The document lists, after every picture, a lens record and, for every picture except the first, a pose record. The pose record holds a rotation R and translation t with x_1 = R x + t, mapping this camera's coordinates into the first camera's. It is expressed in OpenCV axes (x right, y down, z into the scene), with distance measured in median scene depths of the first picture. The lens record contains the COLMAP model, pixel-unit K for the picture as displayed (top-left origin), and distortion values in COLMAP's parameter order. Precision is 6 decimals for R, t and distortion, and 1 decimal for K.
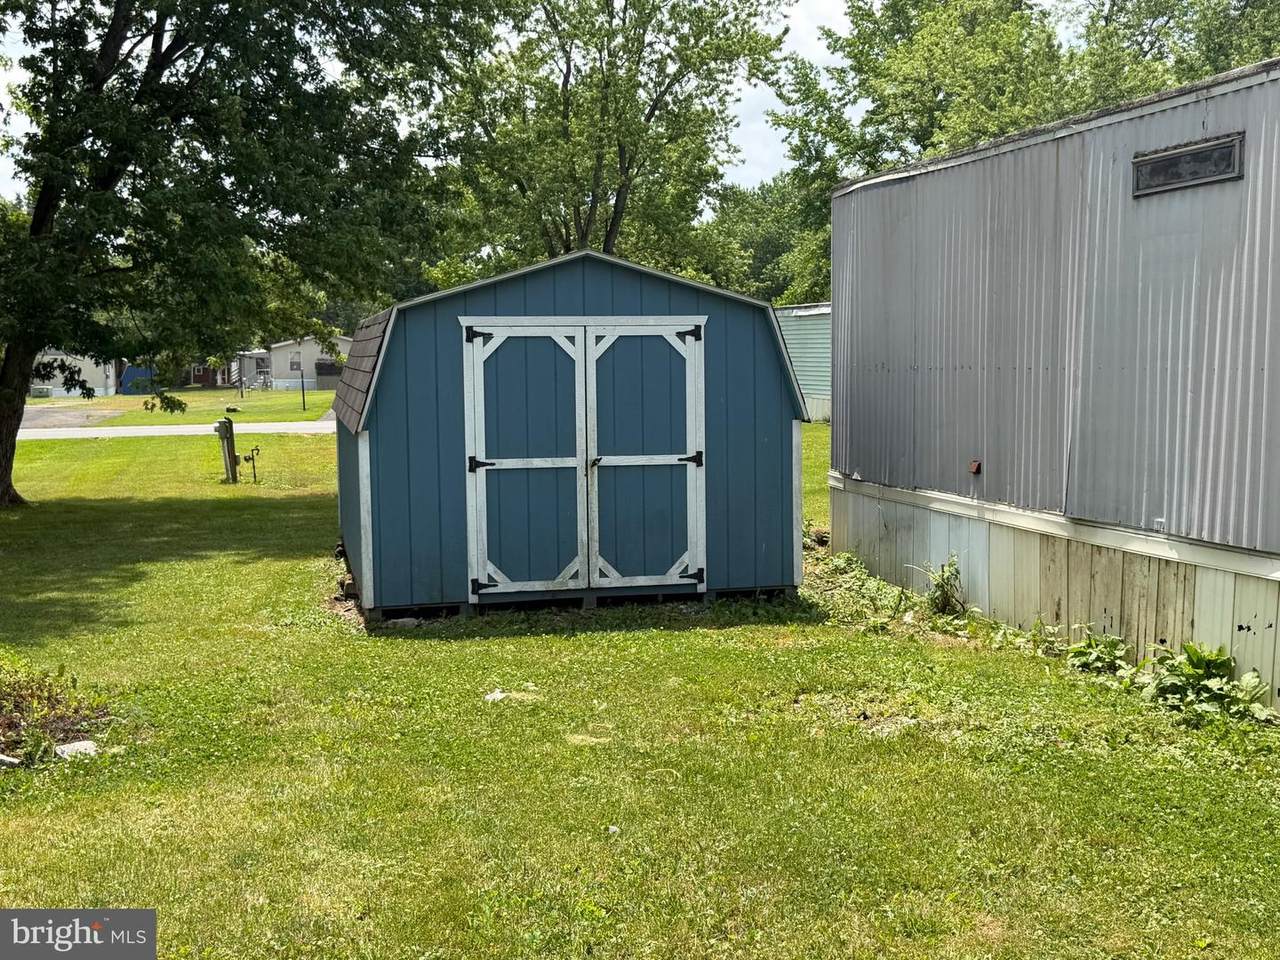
lens RADIAL K [[1511.6, 0, 640.0], [0, 1511.6, 480.0], [0, 0, 1]] dist [0.008898, 0.005541]
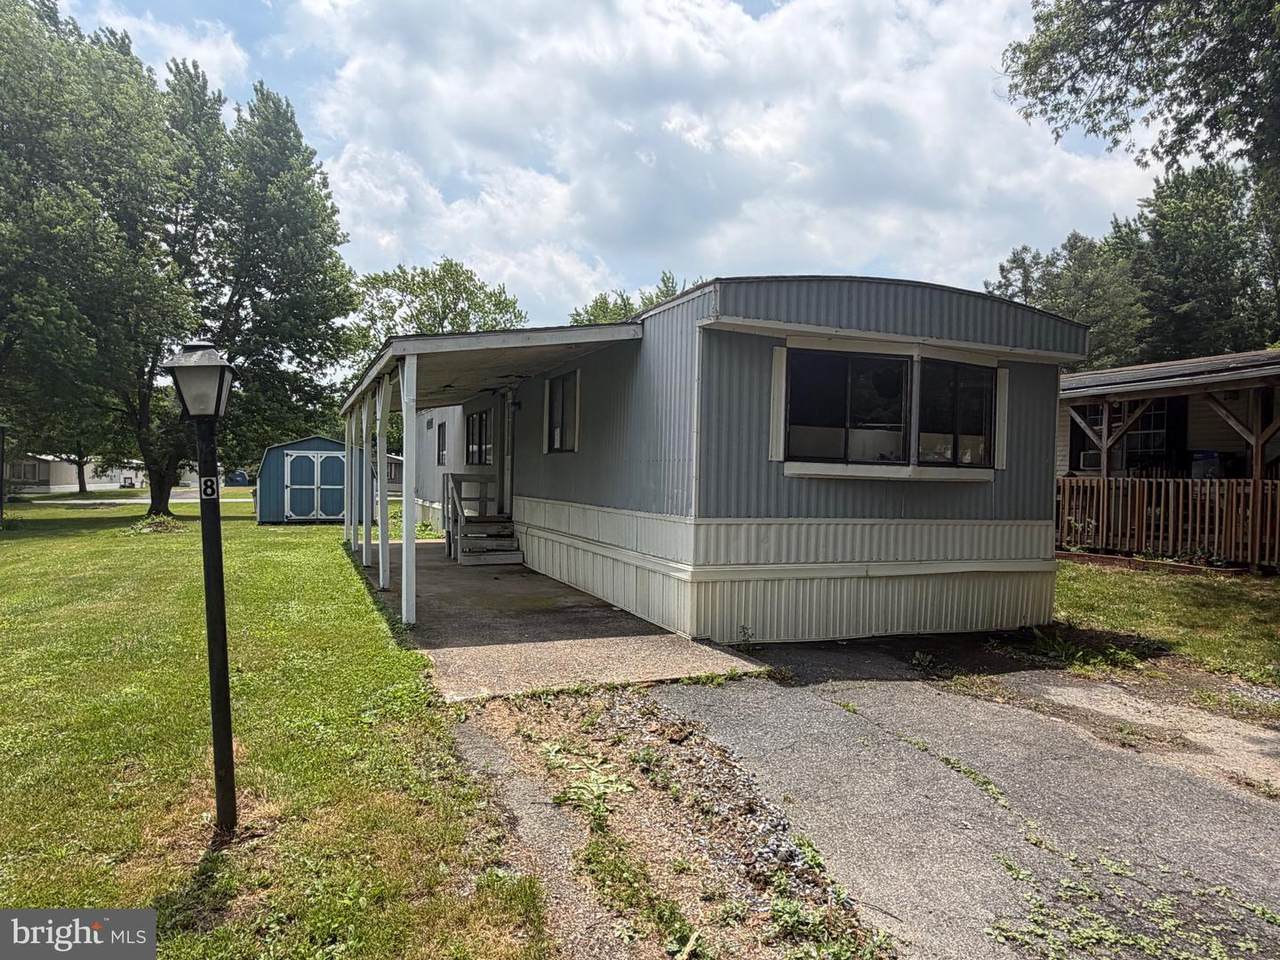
lens RADIAL K [[838.2, 0, 640.0], [0, 838.2, 480.0], [0, 0, 1]] dist [-0.021462, 0.043865]
pose [[0.993118, 0.021810, 0.115072, 0.559200], [-0.012734, 0.996792, -0.079021, 0.133614], [-0.116426, 0.077012, 0.990209, -1.305148]]
